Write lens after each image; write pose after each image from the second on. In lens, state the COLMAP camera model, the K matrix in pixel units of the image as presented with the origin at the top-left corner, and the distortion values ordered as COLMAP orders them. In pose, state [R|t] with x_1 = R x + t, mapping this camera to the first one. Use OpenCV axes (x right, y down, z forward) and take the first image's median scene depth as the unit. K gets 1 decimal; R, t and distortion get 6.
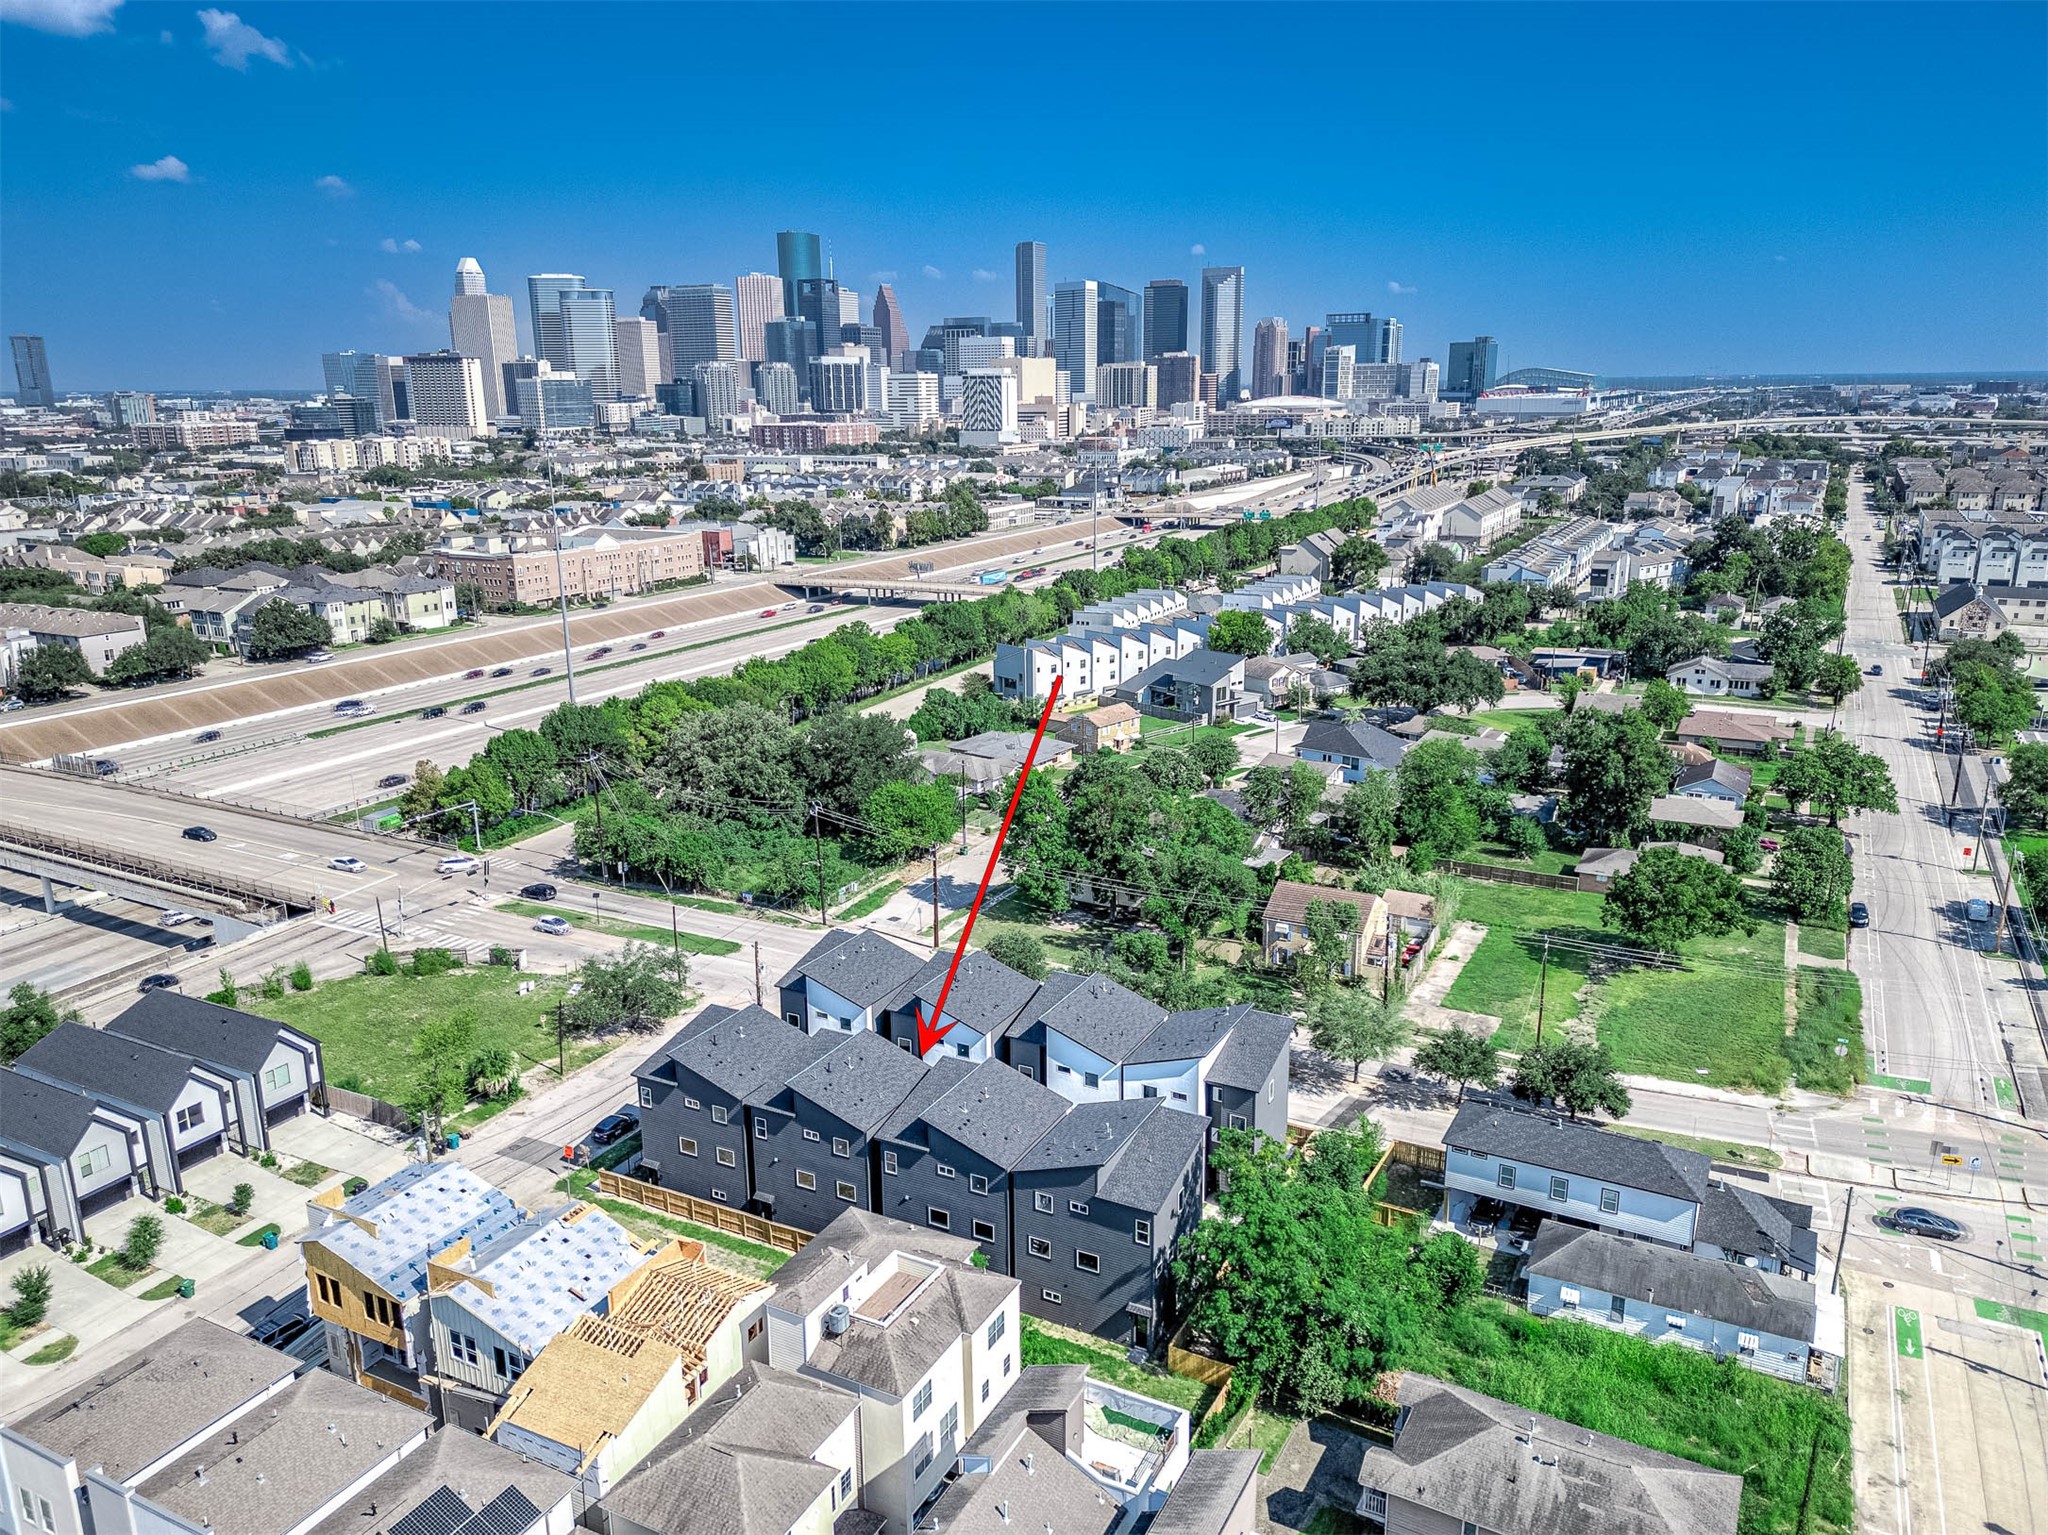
lens RADIAL K [[1456.9, 0, 1025.1], [0, 1456.9, 768.8], [0, 0, 1]] dist [0.010492, -0.000917]
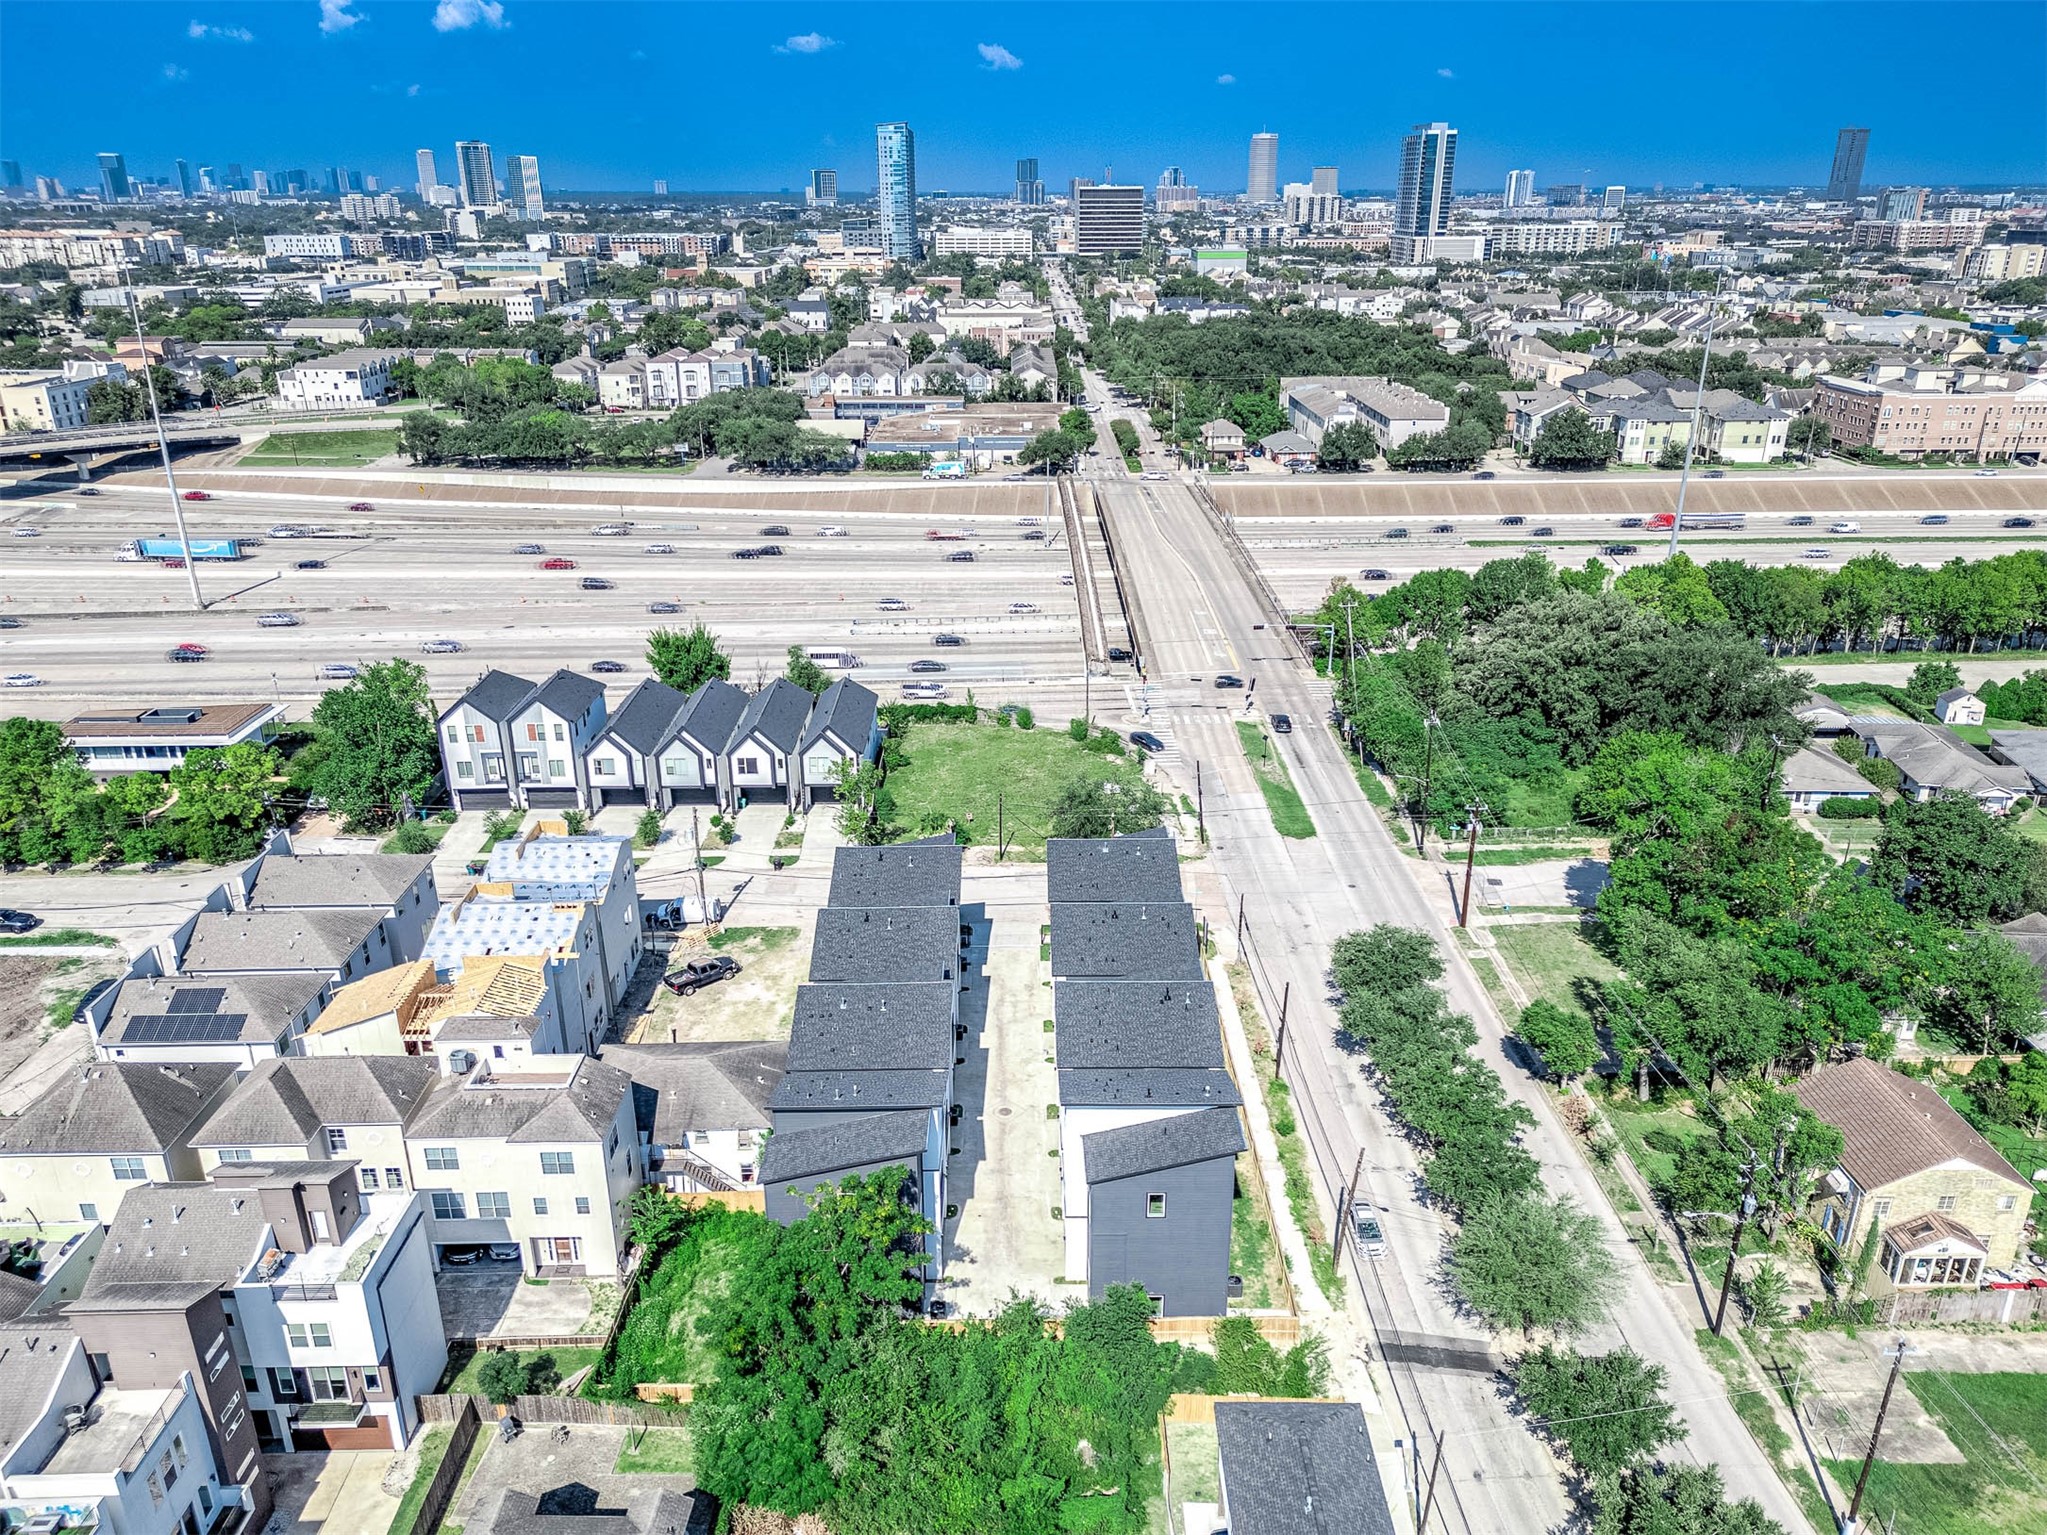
lens RADIAL K [[1456.2, 0, 1021.0], [0, 1456.2, 770.0], [0, 0, 1]] dist [0.010492, -0.000917]
pose [[0.463195, 0.330397, -0.822367, 0.233092], [-0.221191, 0.941644, 0.253733, -0.055414], [0.858210, 0.064373, 0.509246, 0.189510]]
